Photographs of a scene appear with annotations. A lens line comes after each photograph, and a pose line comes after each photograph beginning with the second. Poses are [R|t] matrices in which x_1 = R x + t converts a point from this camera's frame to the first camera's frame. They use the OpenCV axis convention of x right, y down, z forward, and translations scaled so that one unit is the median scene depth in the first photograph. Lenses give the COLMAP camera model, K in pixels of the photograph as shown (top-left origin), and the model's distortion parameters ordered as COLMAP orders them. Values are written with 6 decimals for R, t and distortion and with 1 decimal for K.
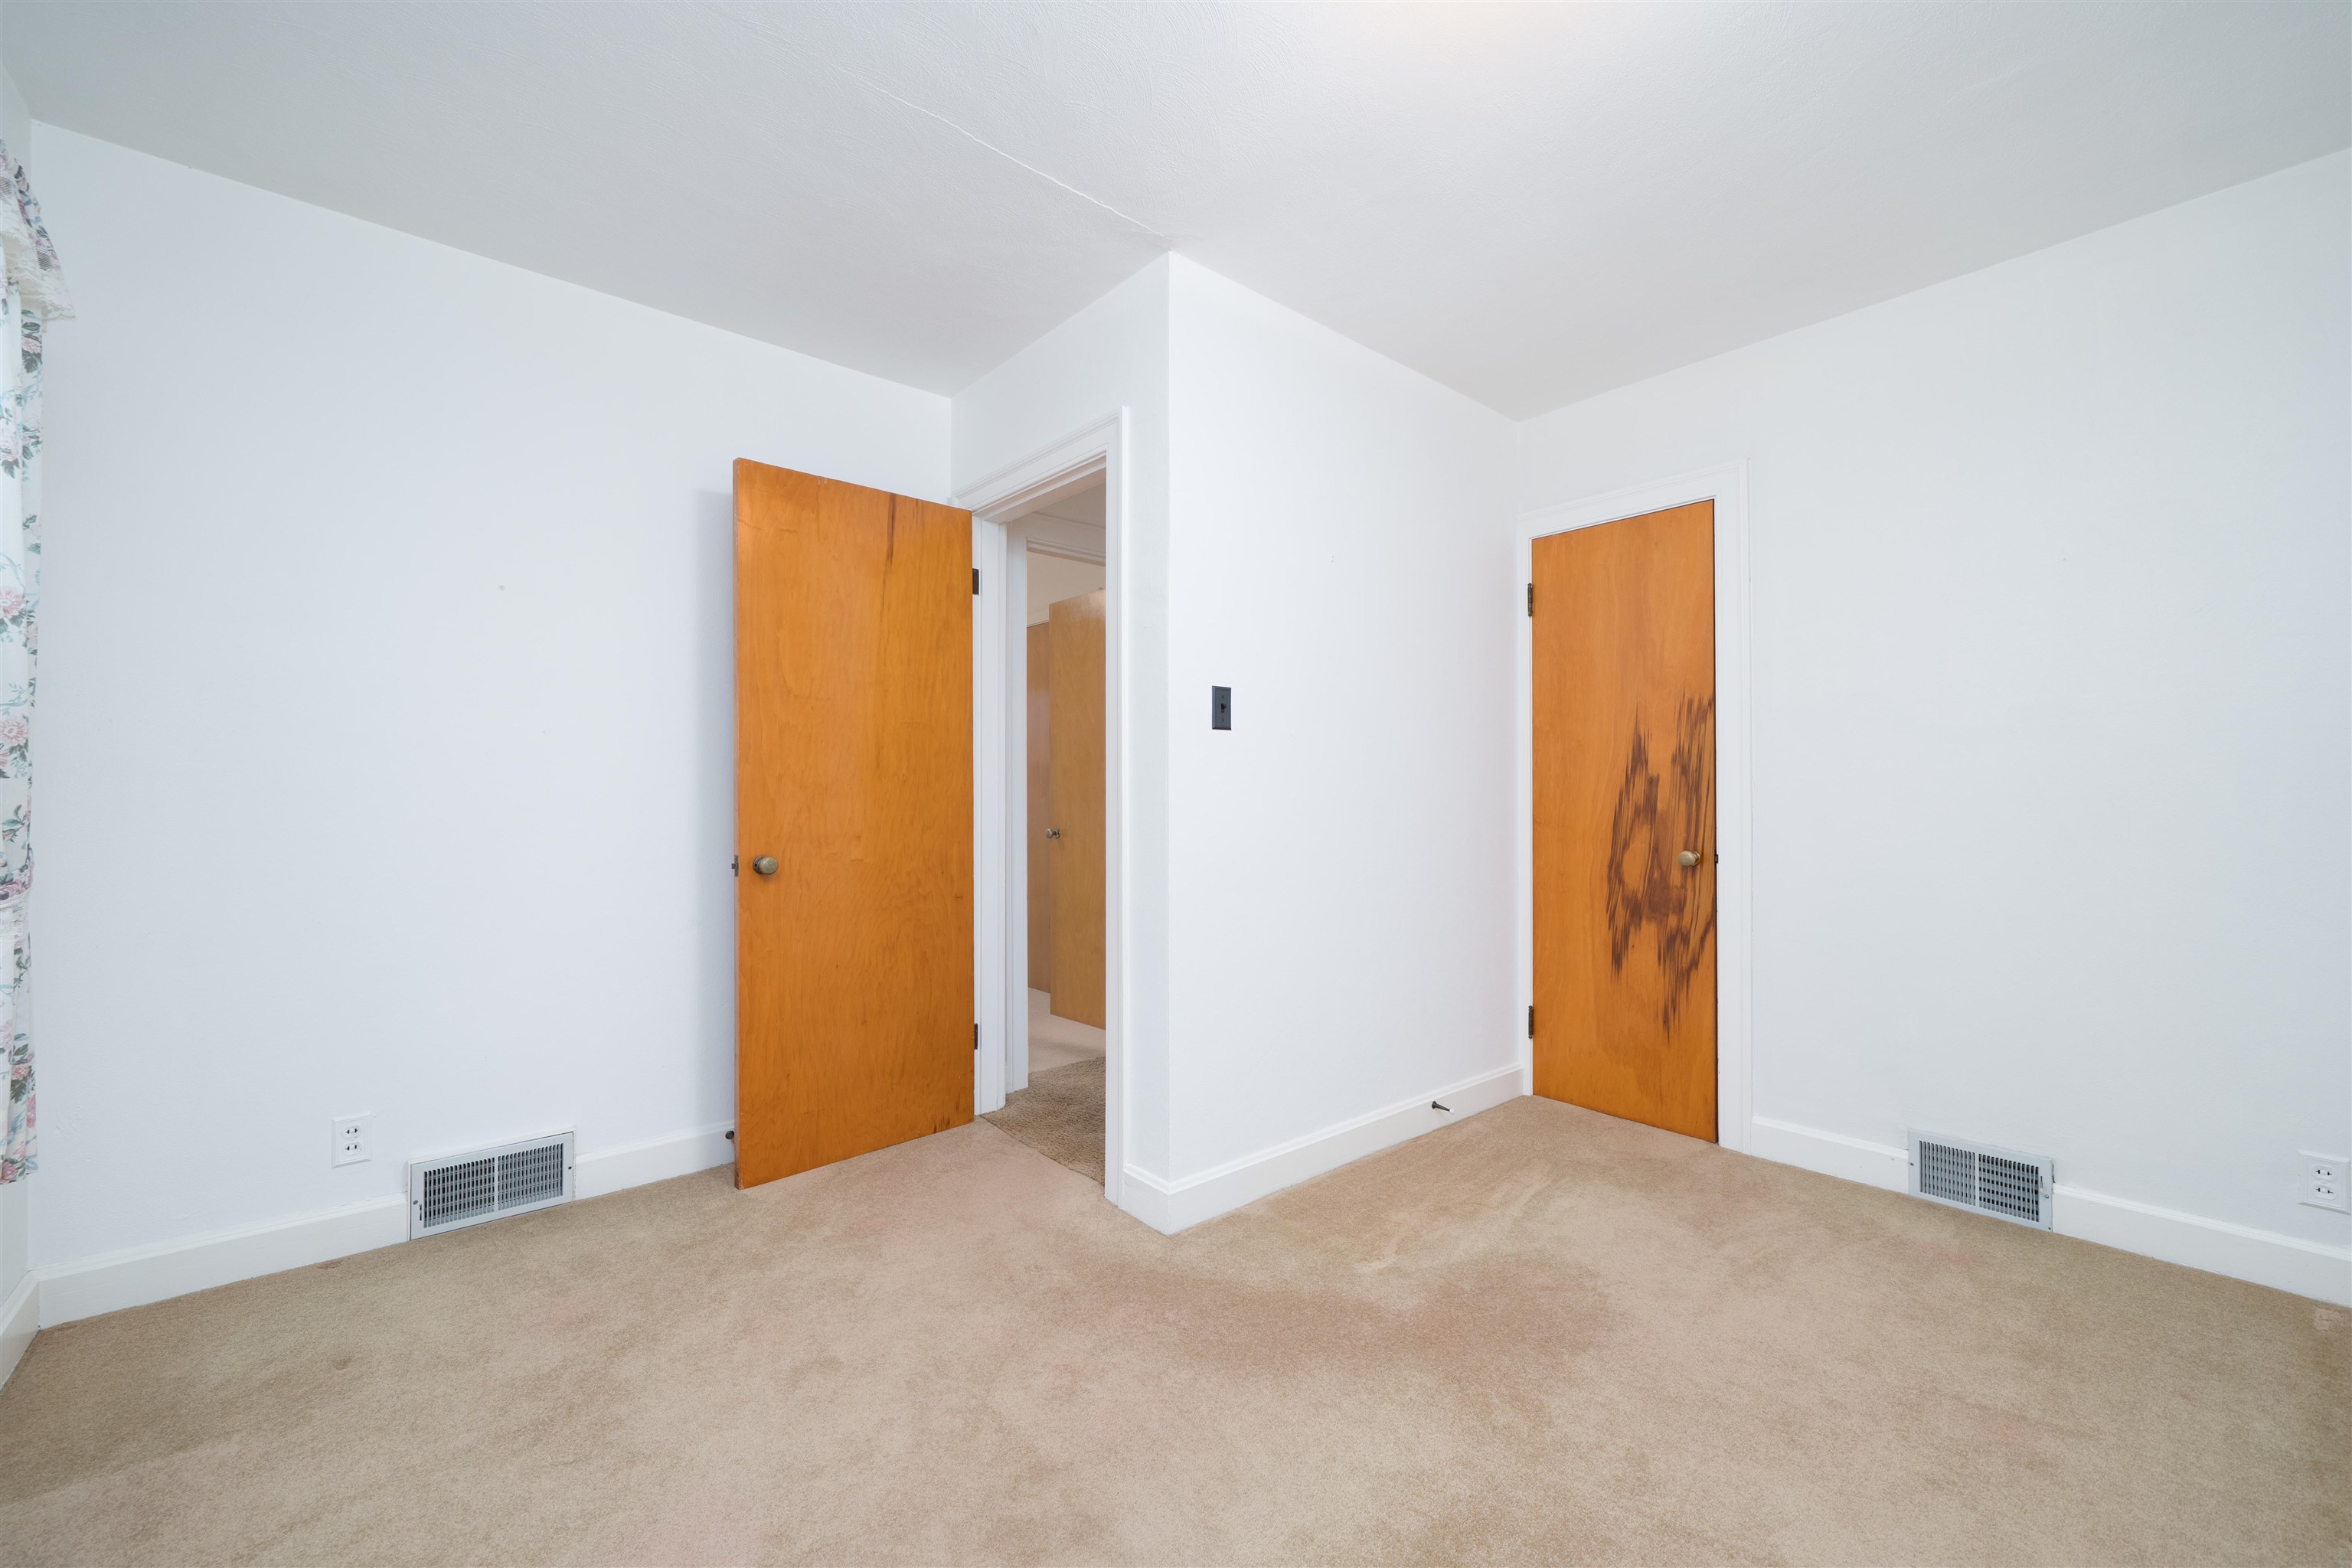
lens RADIAL K [[911.6, 0, 1165.7], [0, 911.6, 790.1], [0, 0, 1]] dist [-0.006220, -0.000190]
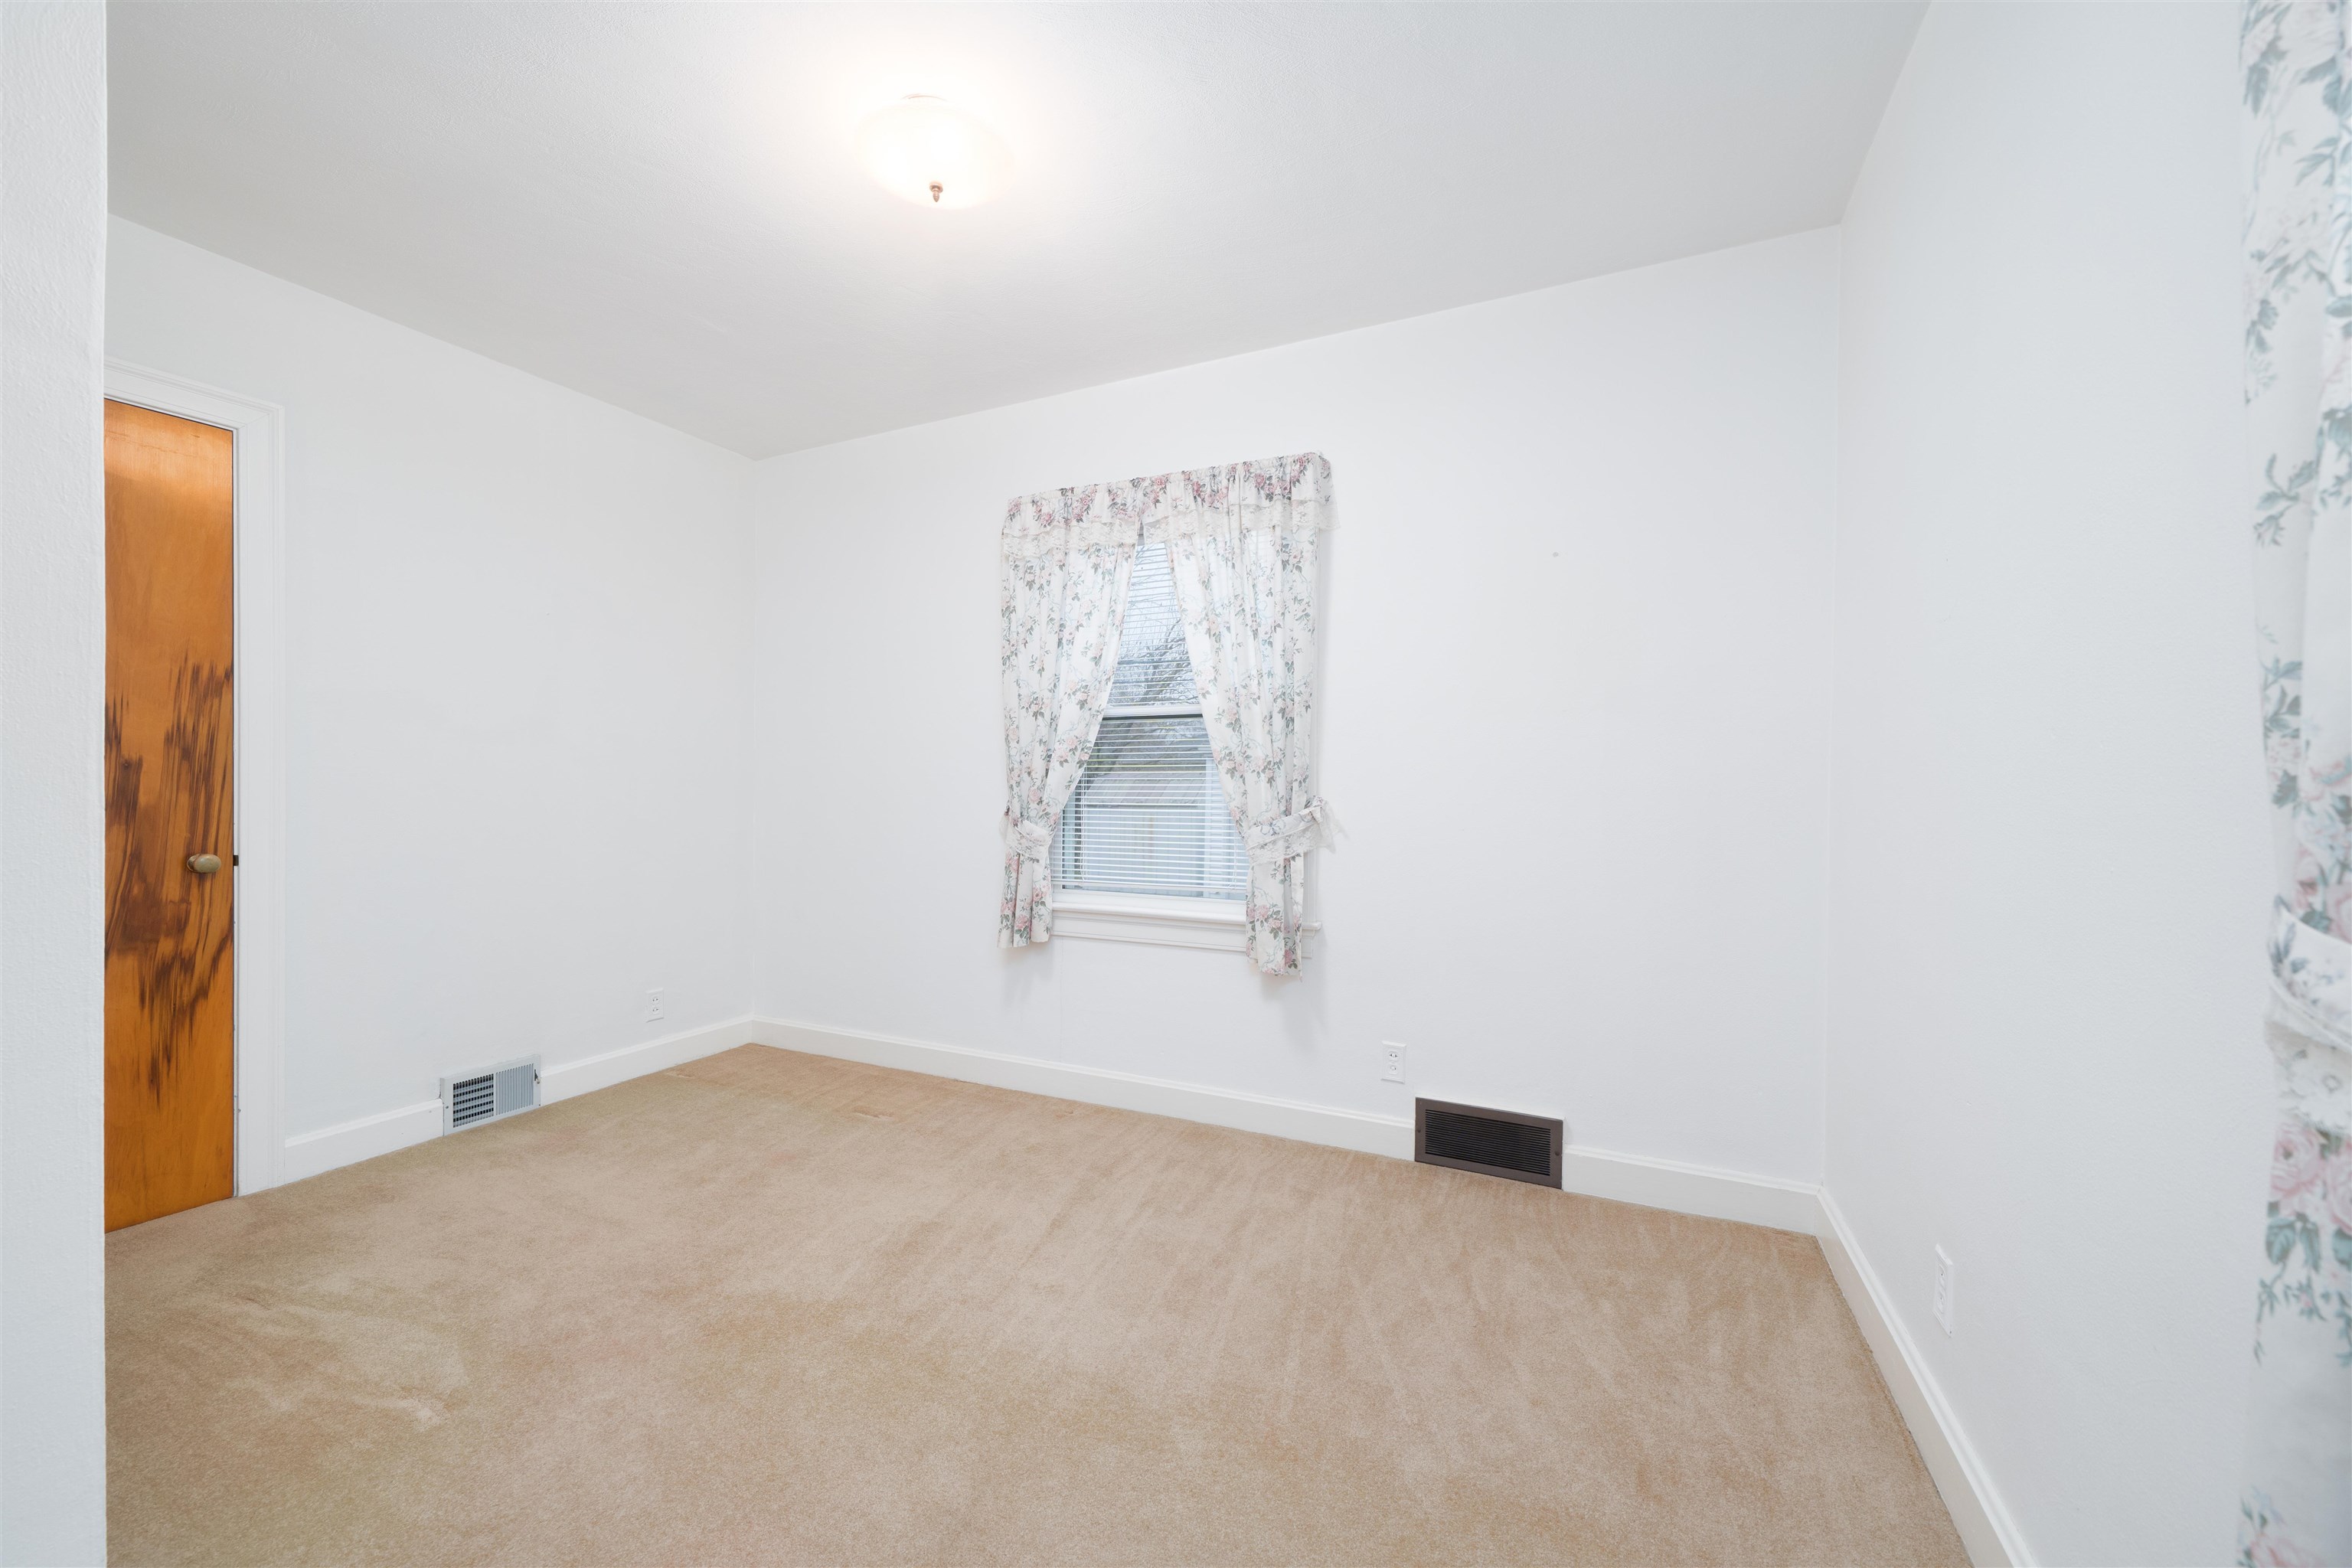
lens RADIAL K [[911.6, 0, 1165.7], [0, 911.6, 790.1], [0, 0, 1]] dist [-0.006220, -0.000190]
pose [[-0.411023, -0.005823, 0.911606, -0.504711], [-0.015628, 0.999878, -0.000660, -0.002892], [-0.911491, -0.014518, -0.411064, 0.546676]]
